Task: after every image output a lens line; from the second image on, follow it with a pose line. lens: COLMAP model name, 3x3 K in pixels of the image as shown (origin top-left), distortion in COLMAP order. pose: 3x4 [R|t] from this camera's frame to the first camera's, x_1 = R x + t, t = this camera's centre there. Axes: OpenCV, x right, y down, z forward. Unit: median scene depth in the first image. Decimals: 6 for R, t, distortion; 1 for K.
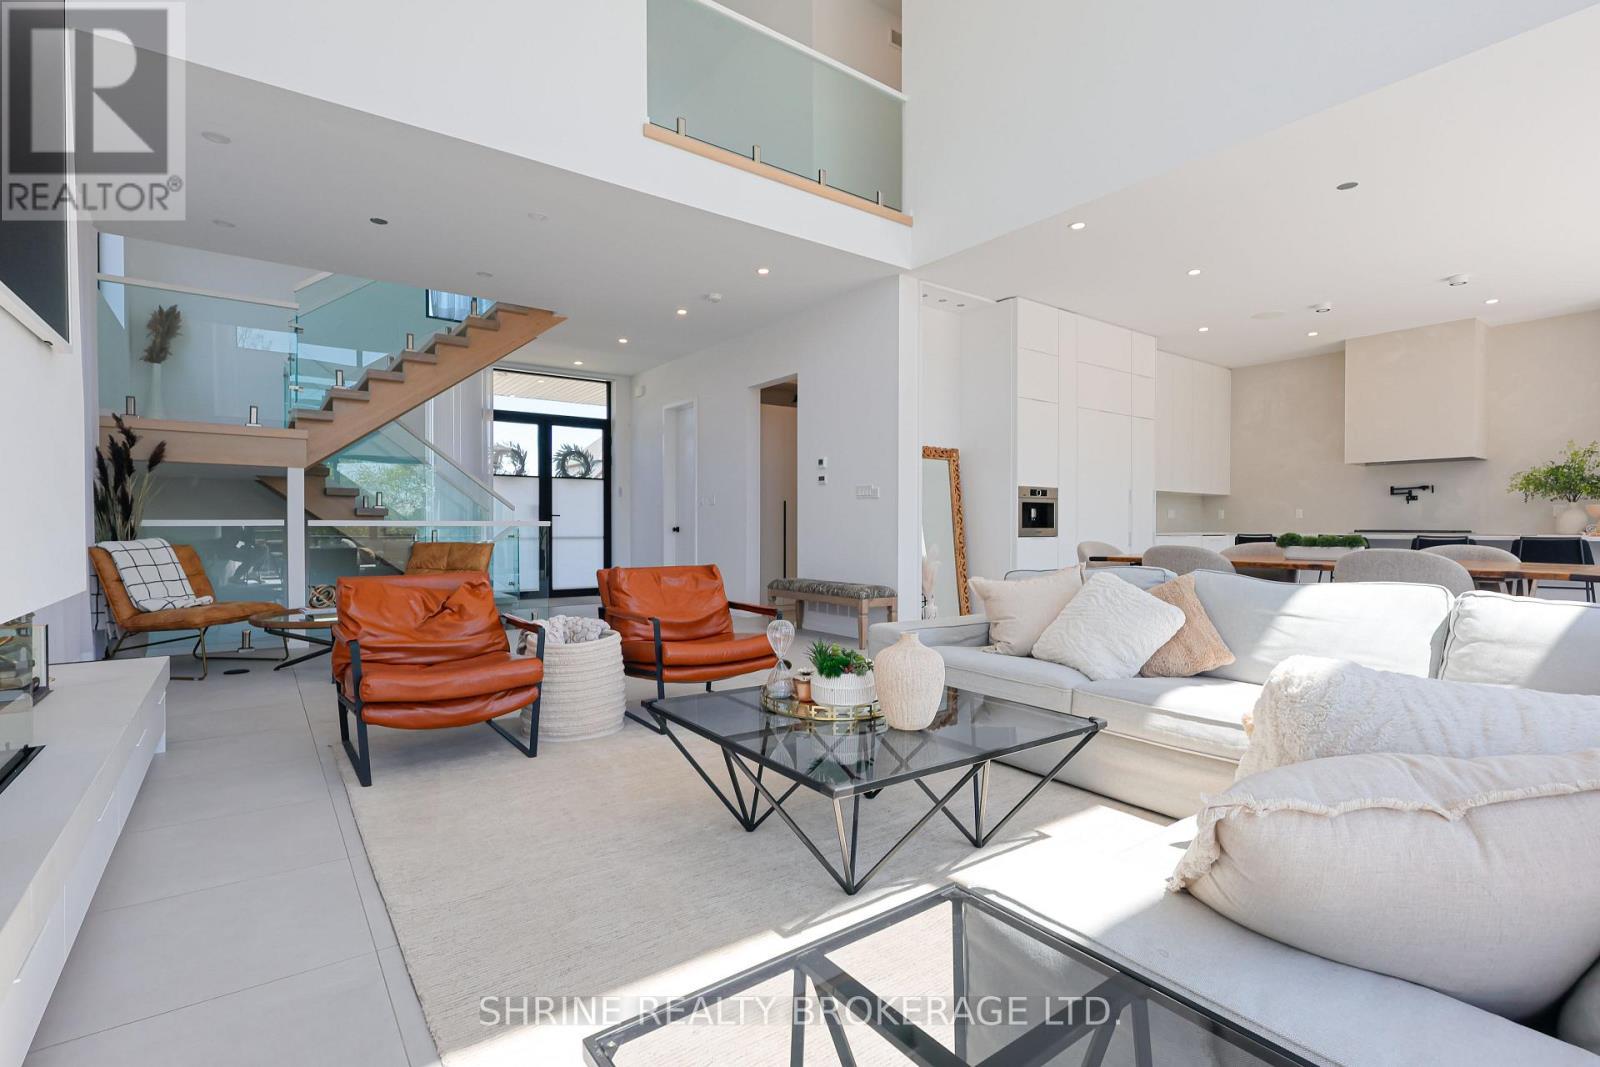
lens RADIAL K [[754.6, 0, 800.0], [0, 754.6, 533.5], [0, 0, 1]] dist [-0.002998, 0.000164]
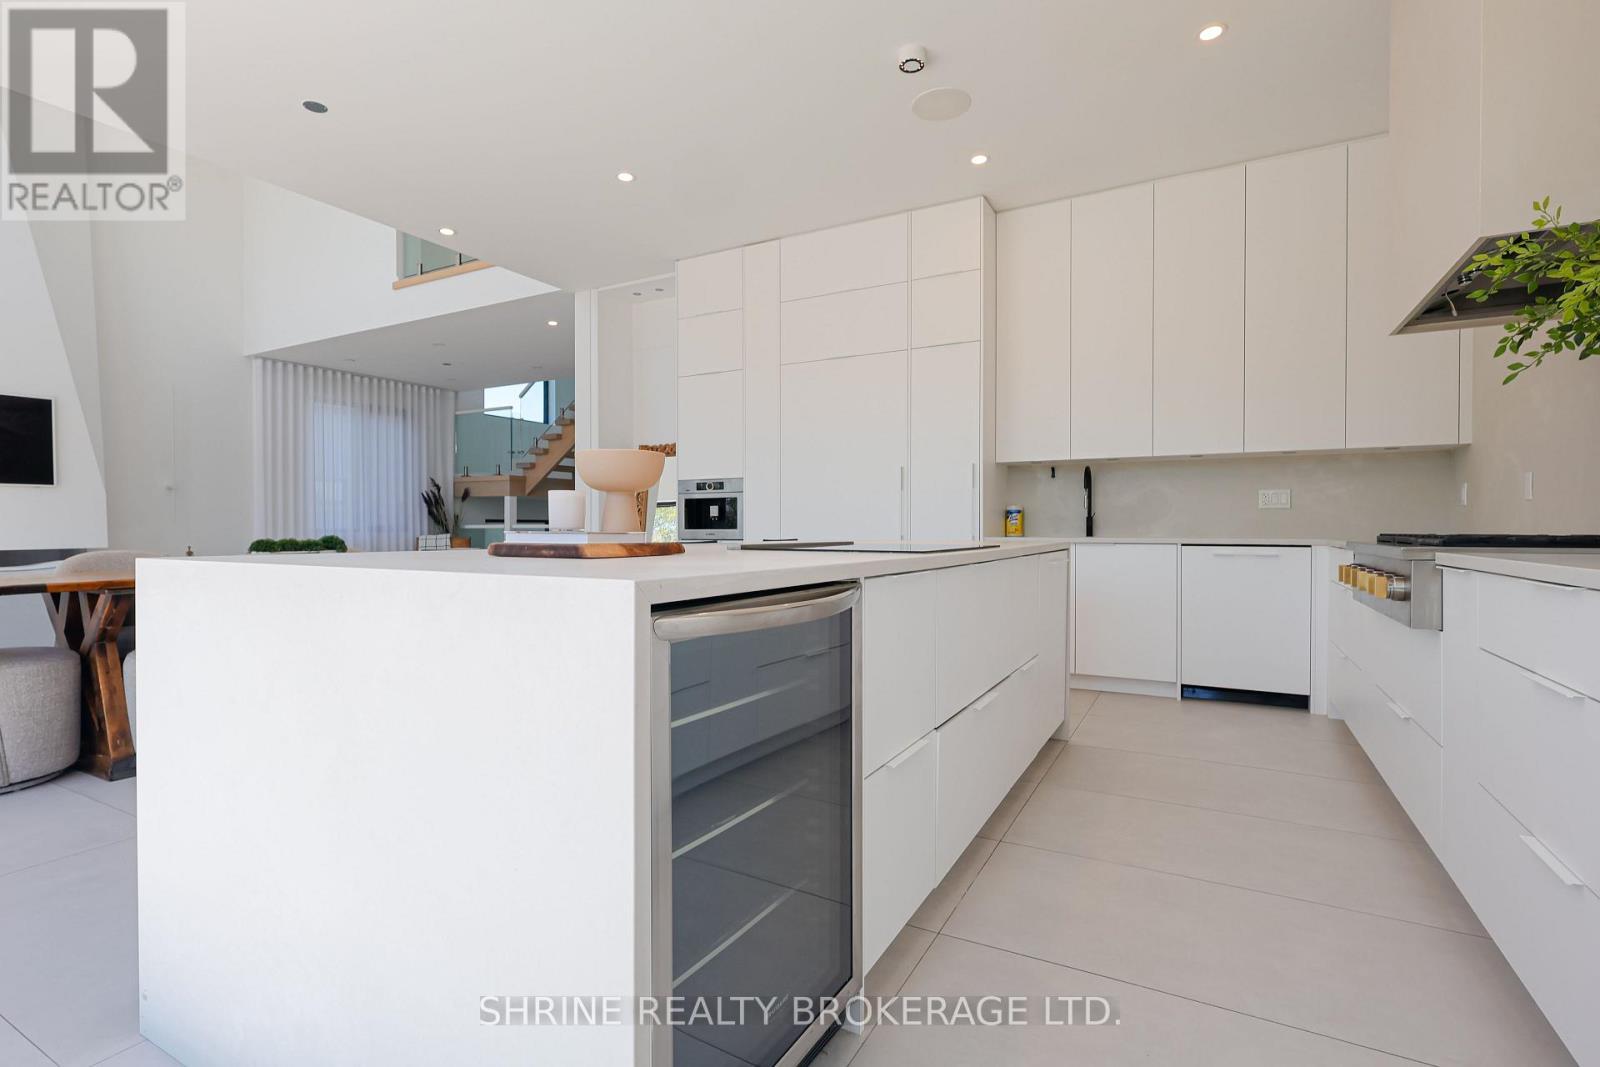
lens RADIAL K [[754.6, 0, 800.0], [0, 754.6, 533.5], [0, 0, 1]] dist [-0.002998, 0.000164]
pose [[0.419556, 0.002620, -0.907726, 1.103279], [-0.013184, 0.999908, -0.003208, -0.000833], [0.907634, 0.013314, 0.419552, 0.743533]]
